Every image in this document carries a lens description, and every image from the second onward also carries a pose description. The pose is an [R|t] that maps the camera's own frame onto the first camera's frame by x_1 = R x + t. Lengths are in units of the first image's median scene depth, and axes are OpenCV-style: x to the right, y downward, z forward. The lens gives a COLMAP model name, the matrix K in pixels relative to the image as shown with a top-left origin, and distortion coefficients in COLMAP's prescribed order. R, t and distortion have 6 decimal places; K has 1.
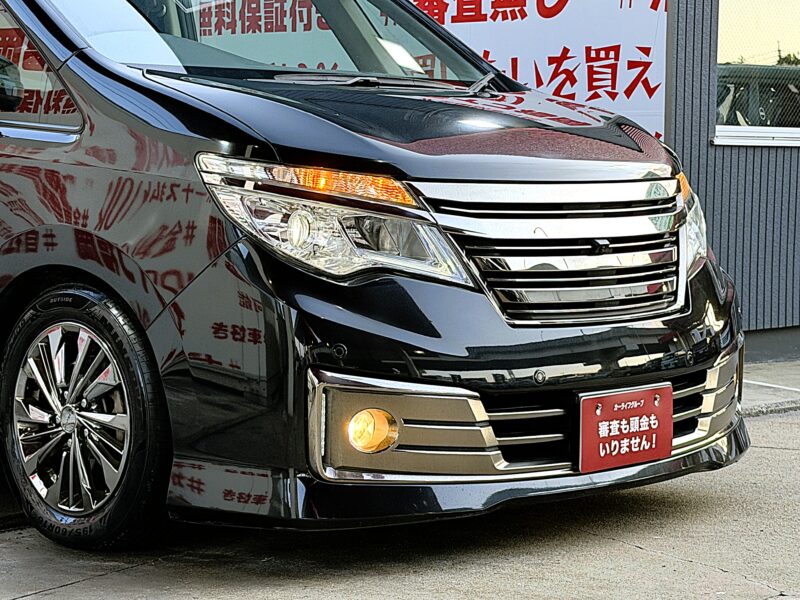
lens RADIAL K [[1873.7, 0, 400.0], [0, 1873.7, 300.0], [0, 0, 1]] dist [0.058735, 0.138923]
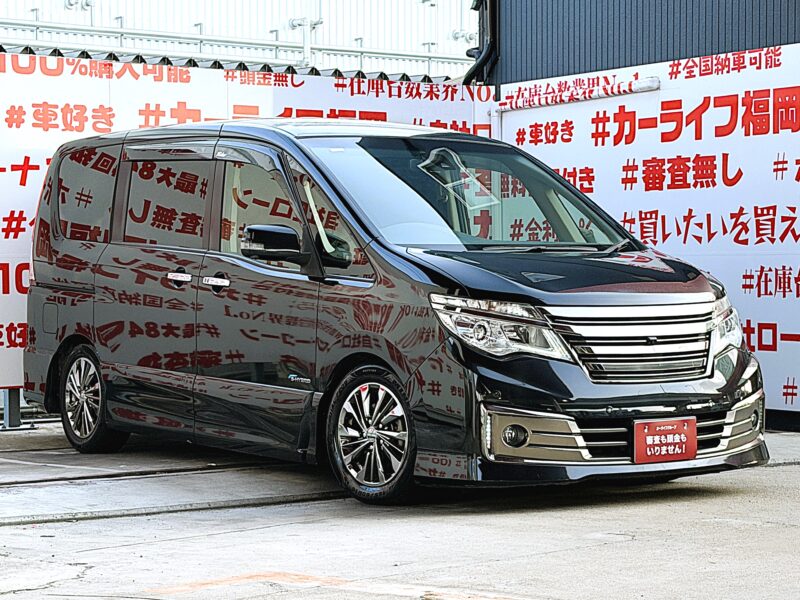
lens RADIAL K [[1873.7, 0, 400.0], [0, 1873.7, 300.0], [0, 0, 1]] dist [0.058735, 0.138923]
pose [[0.977930, -0.011902, -0.208594, 0.247025], [-0.000816, 0.998151, -0.060774, 0.042594], [0.208932, 0.059603, 0.976112, -0.826771]]
